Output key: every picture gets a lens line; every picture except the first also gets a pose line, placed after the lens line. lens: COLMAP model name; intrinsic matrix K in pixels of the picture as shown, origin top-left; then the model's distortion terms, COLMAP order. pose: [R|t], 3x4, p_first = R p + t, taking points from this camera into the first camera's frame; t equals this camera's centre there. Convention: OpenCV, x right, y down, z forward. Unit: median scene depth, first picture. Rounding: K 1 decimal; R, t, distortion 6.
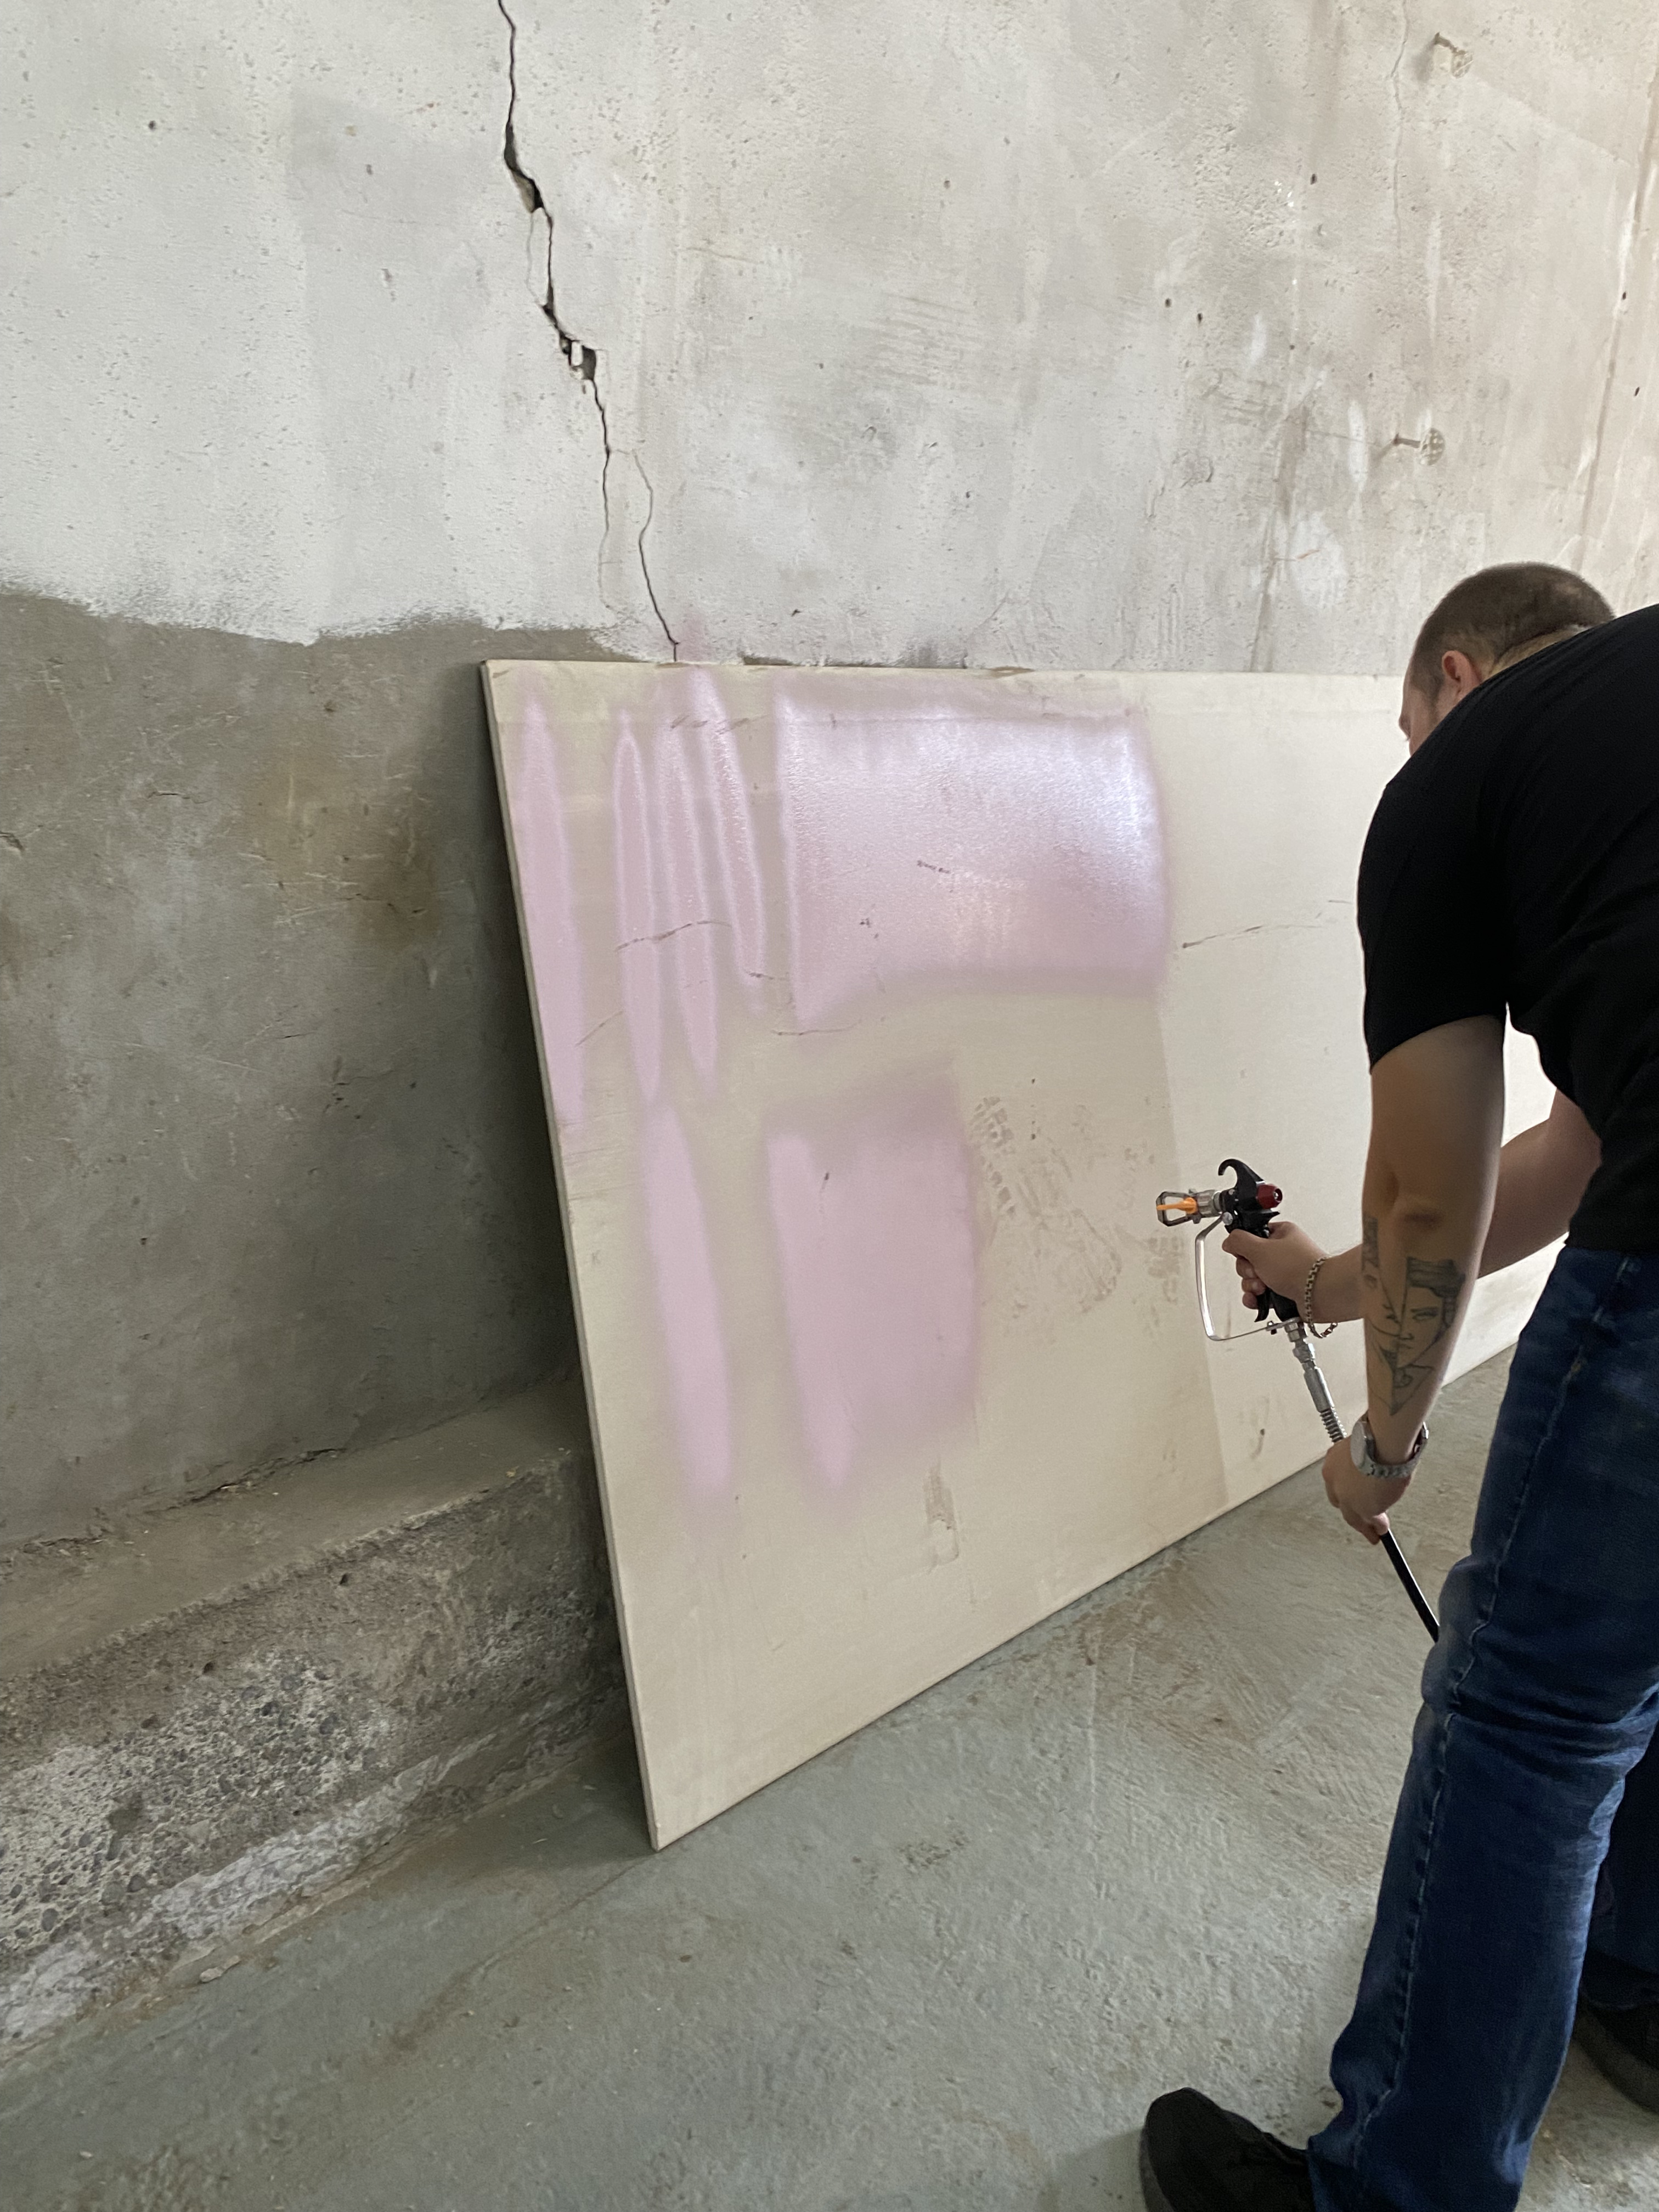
lens RADIAL K [[1873.7, 0, 820.4], [0, 1873.7, 1088.6], [0, 0, 1]] dist [-0.013810, 0.017299]
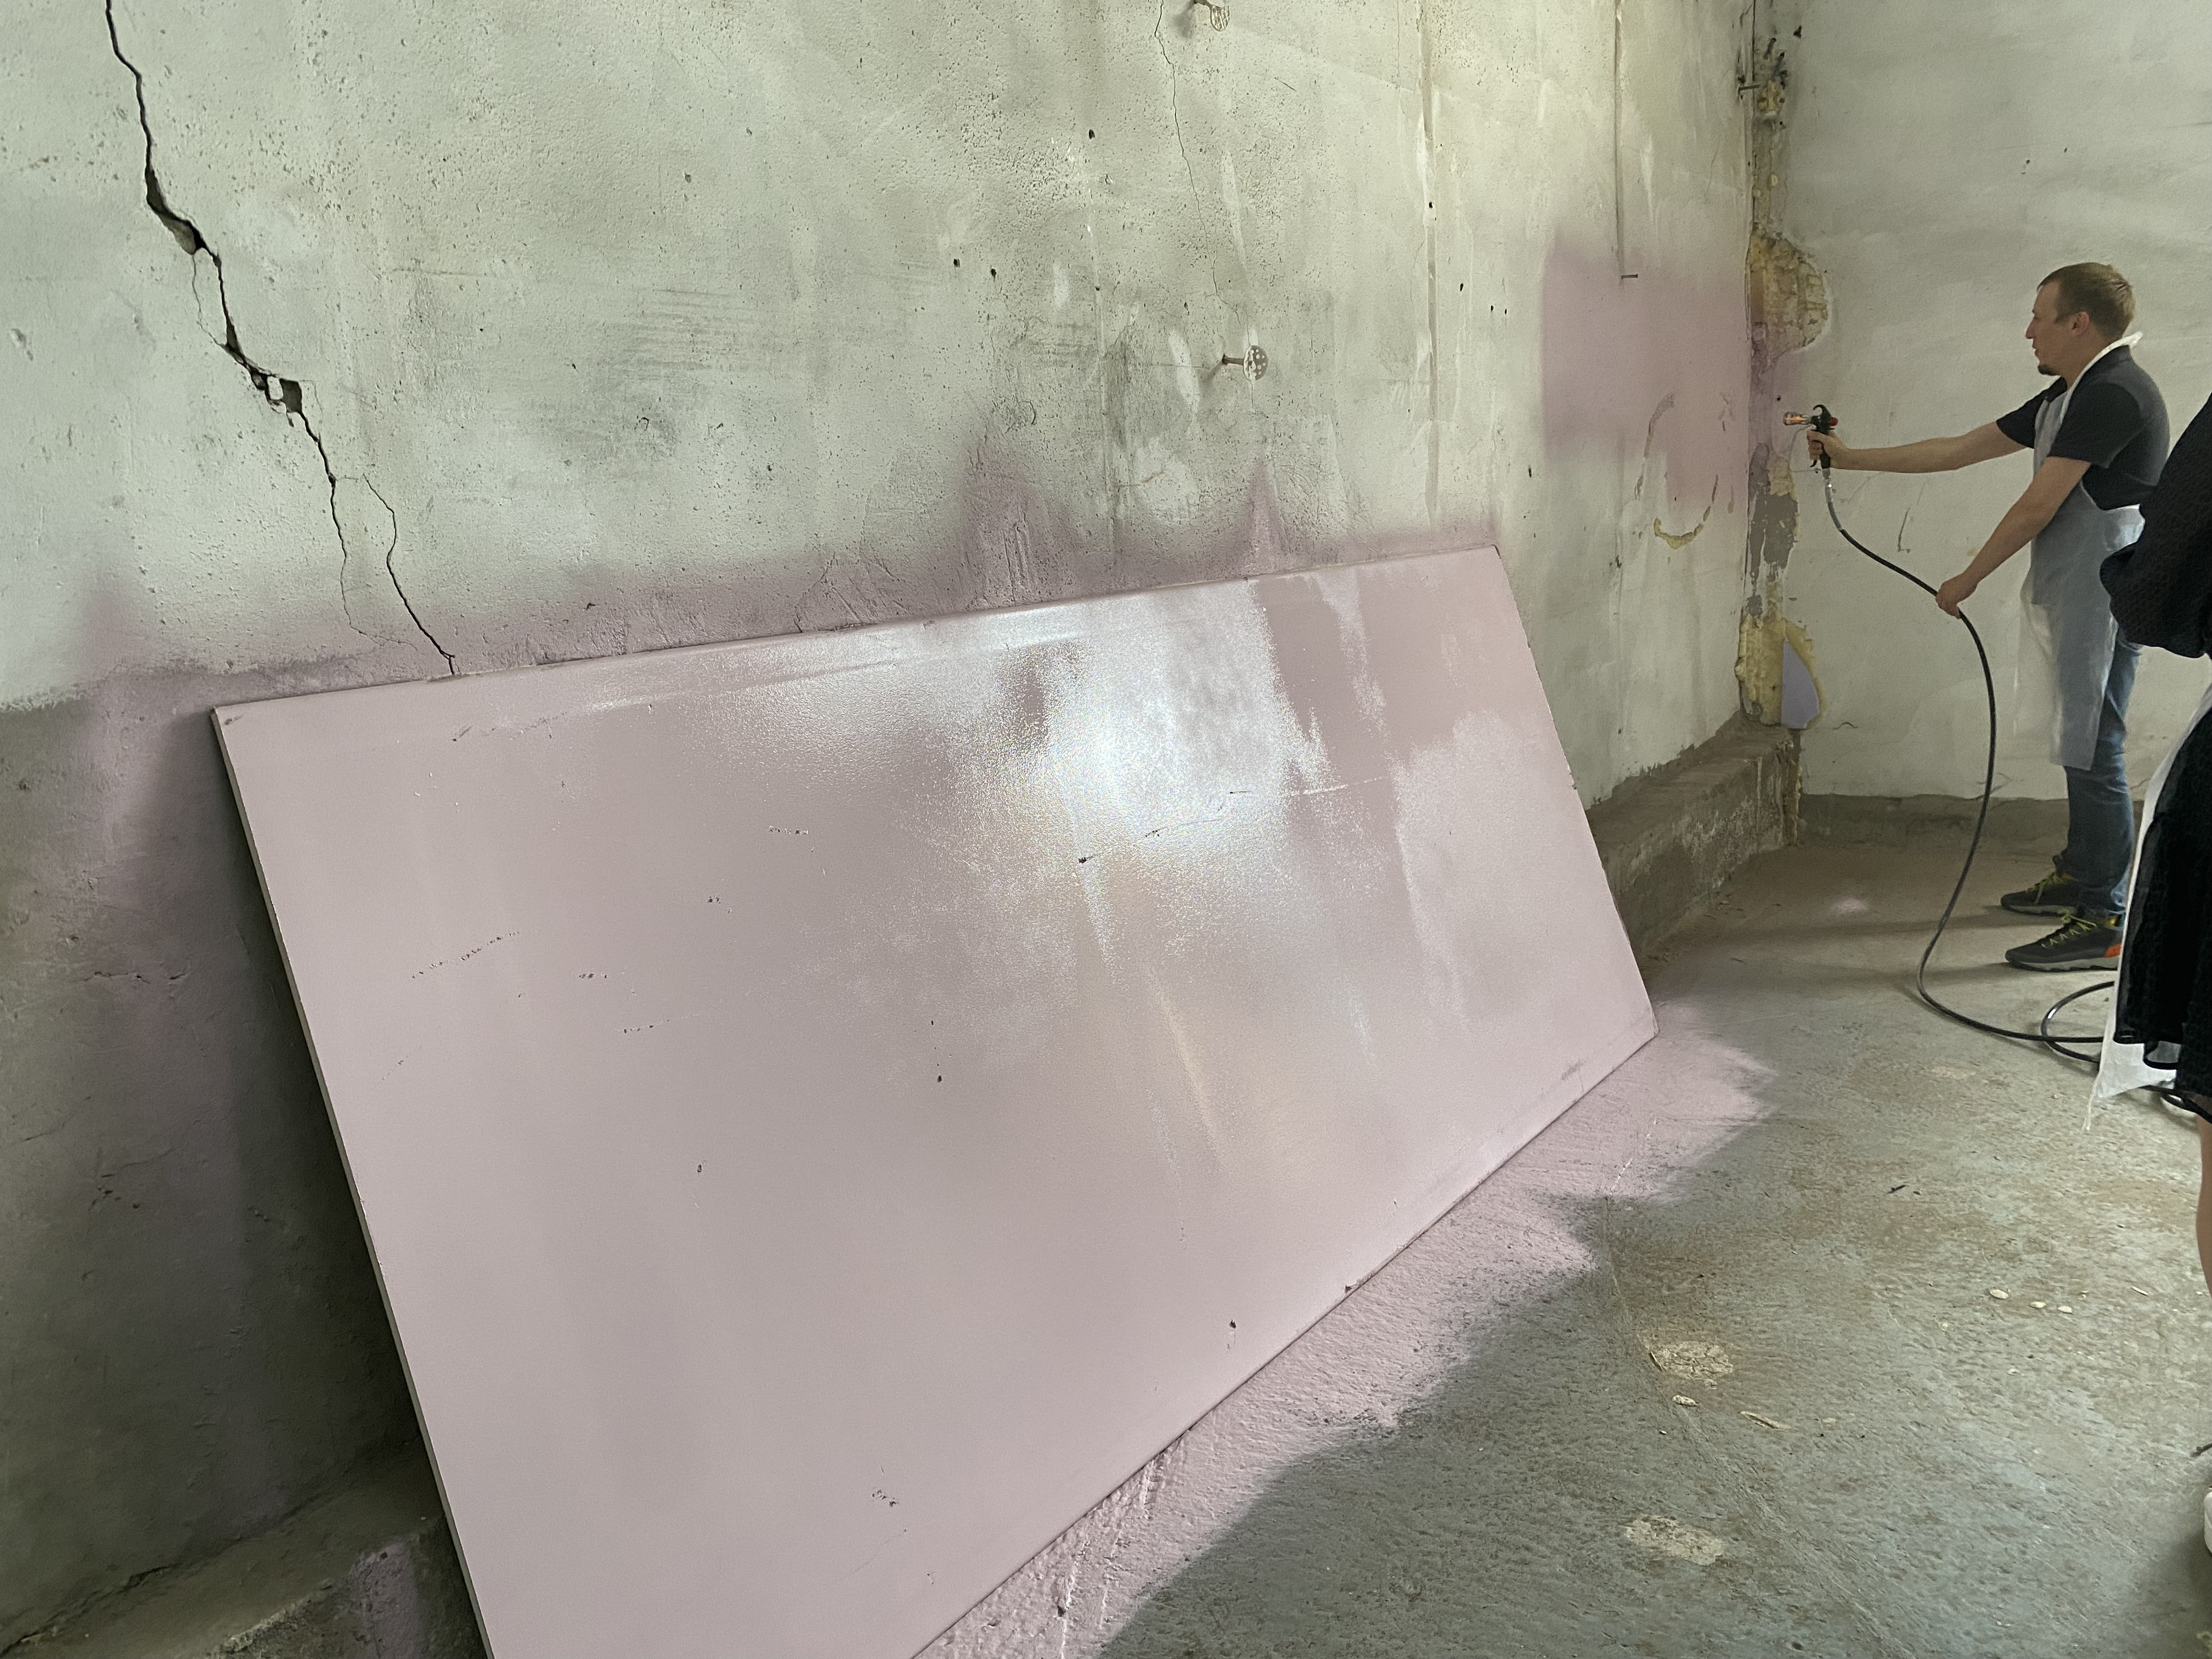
lens RADIAL K [[1688.1, 0, 1094.7], [0, 1688.1, 834.7], [0, 0, 1]] dist [0.006775, -0.010541]
pose [[0.985077, -0.147857, 0.088105, 0.125514], [0.154445, 0.985277, -0.073325, -0.022526], [-0.075966, 0.085838, 0.993409, 0.078065]]
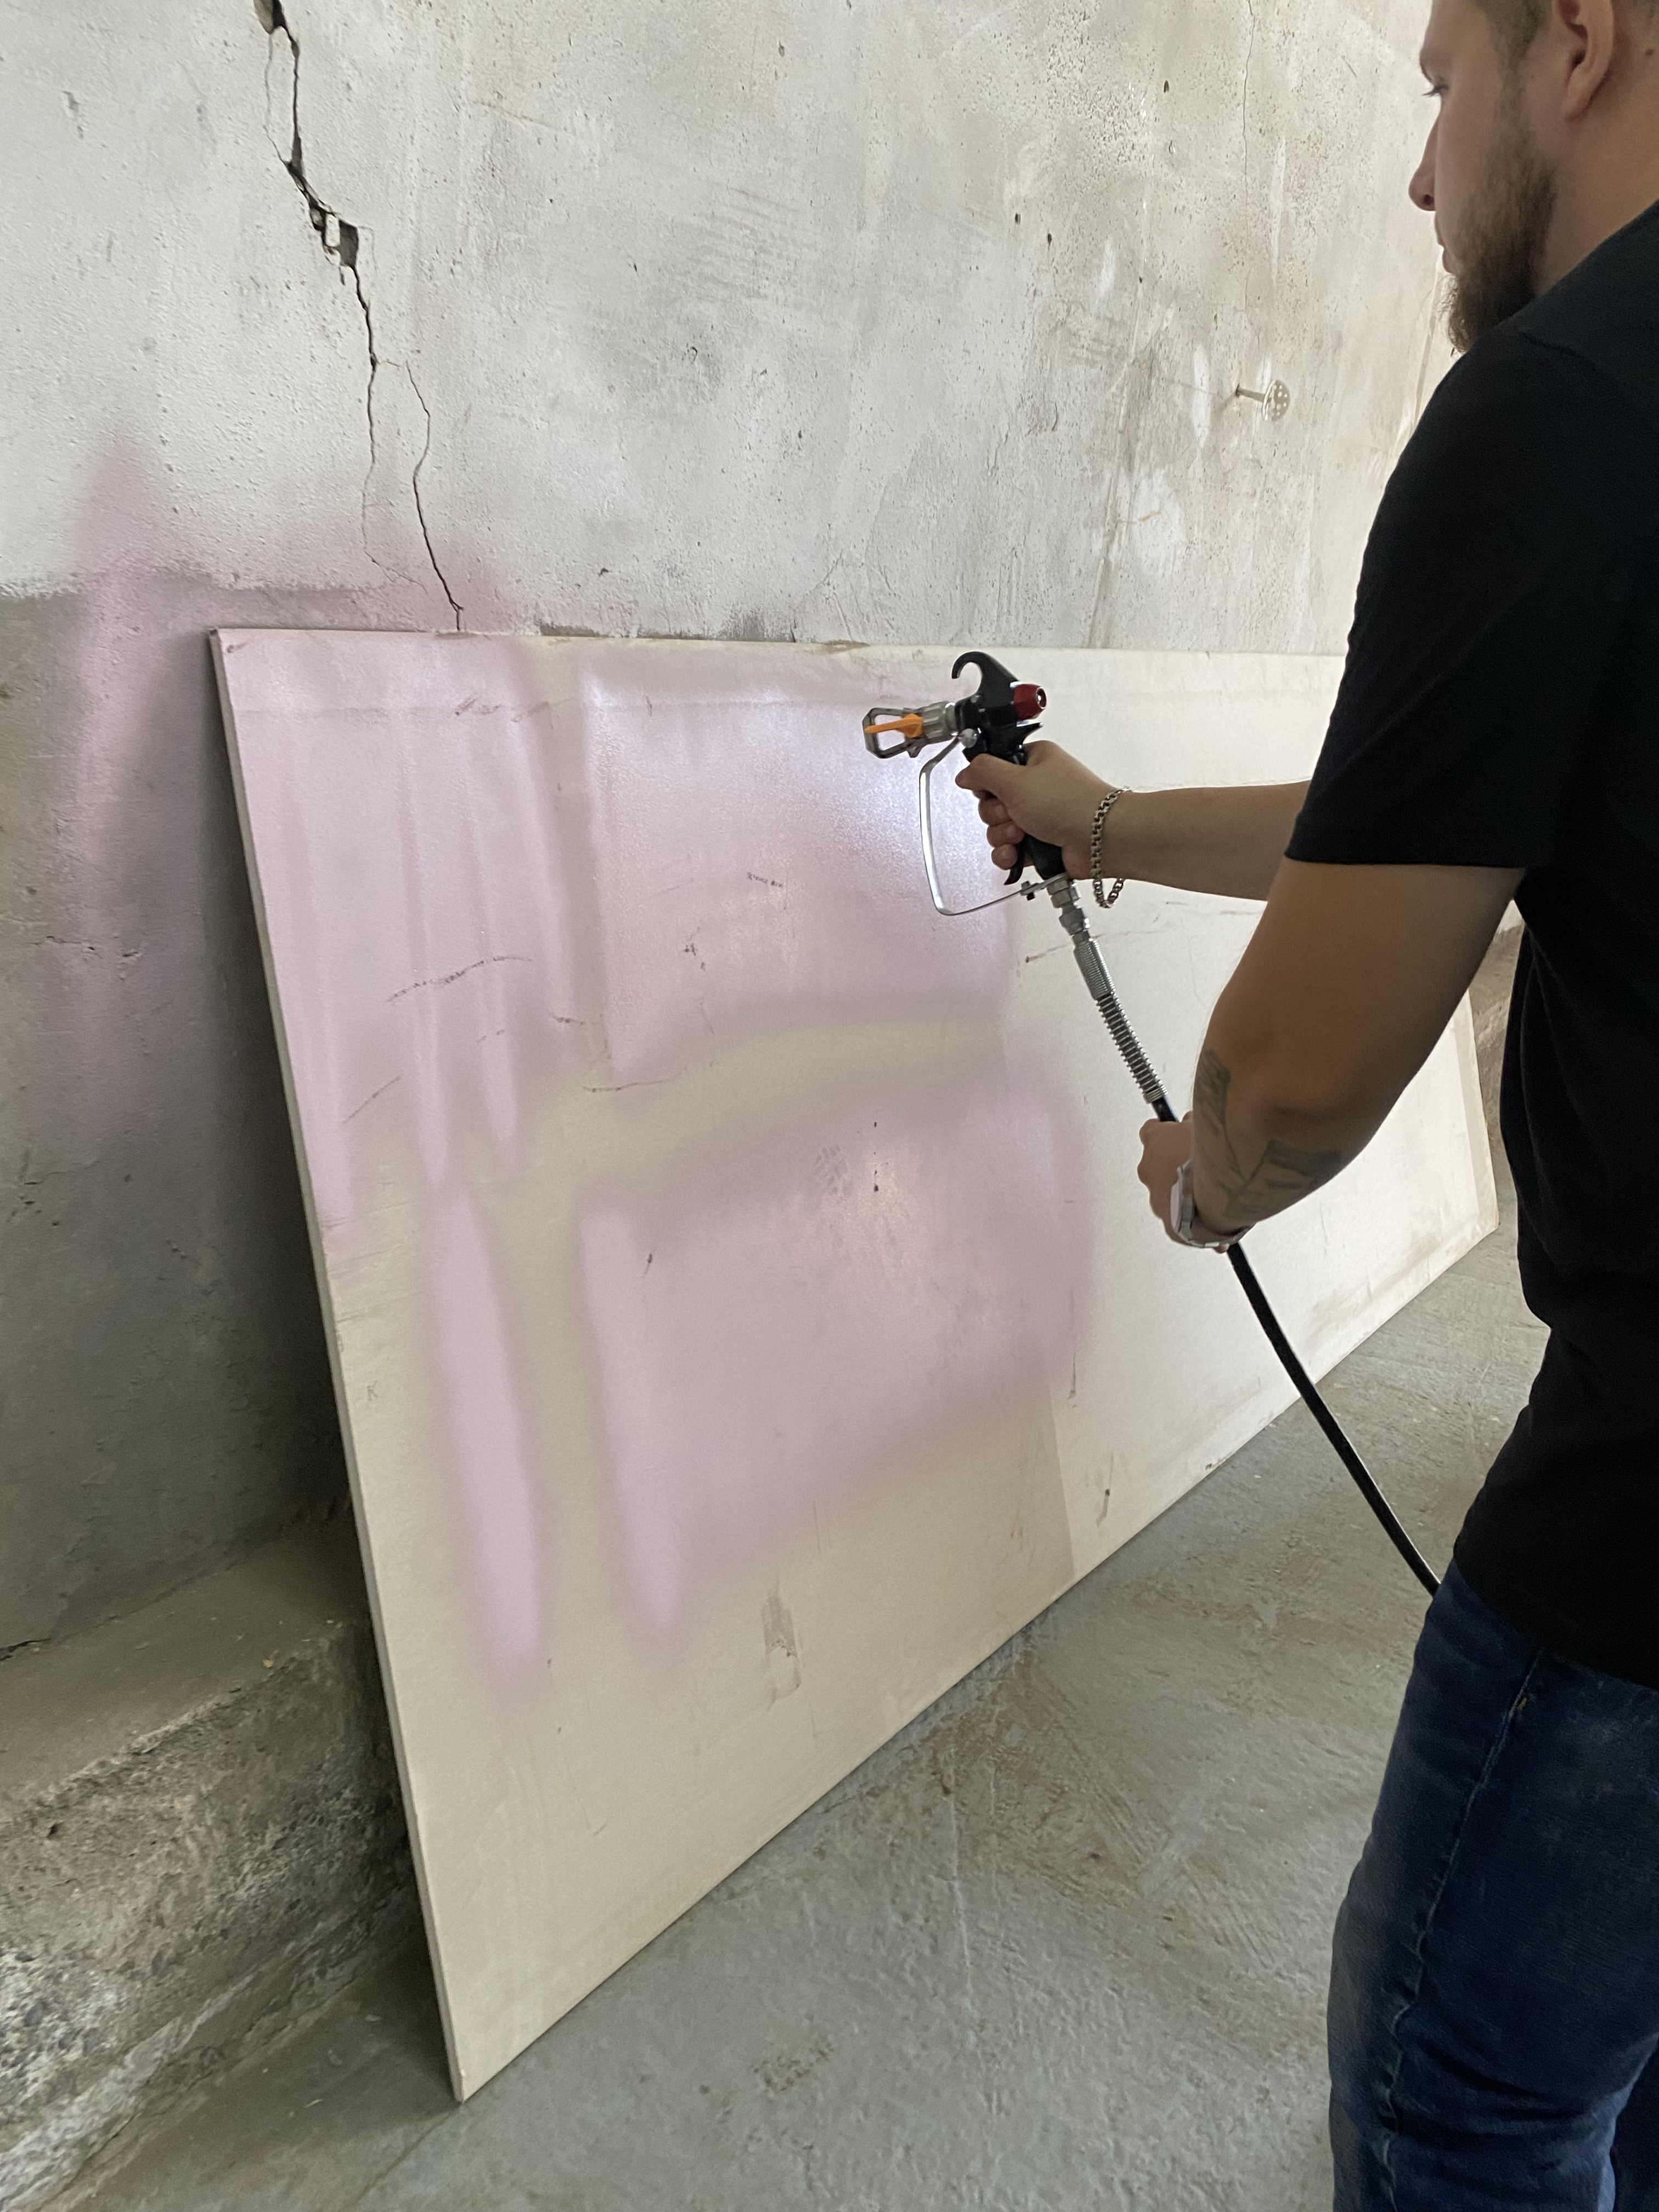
lens RADIAL K [[1873.7, 0, 826.5], [0, 1873.7, 1111.1], [0, 0, 1]] dist [-0.013810, 0.017299]
pose [[0.988426, -0.012308, 0.151205, -0.035132], [0.005761, 0.999030, 0.043666, -0.044548], [-0.151596, -0.042289, 0.987538, 0.136927]]
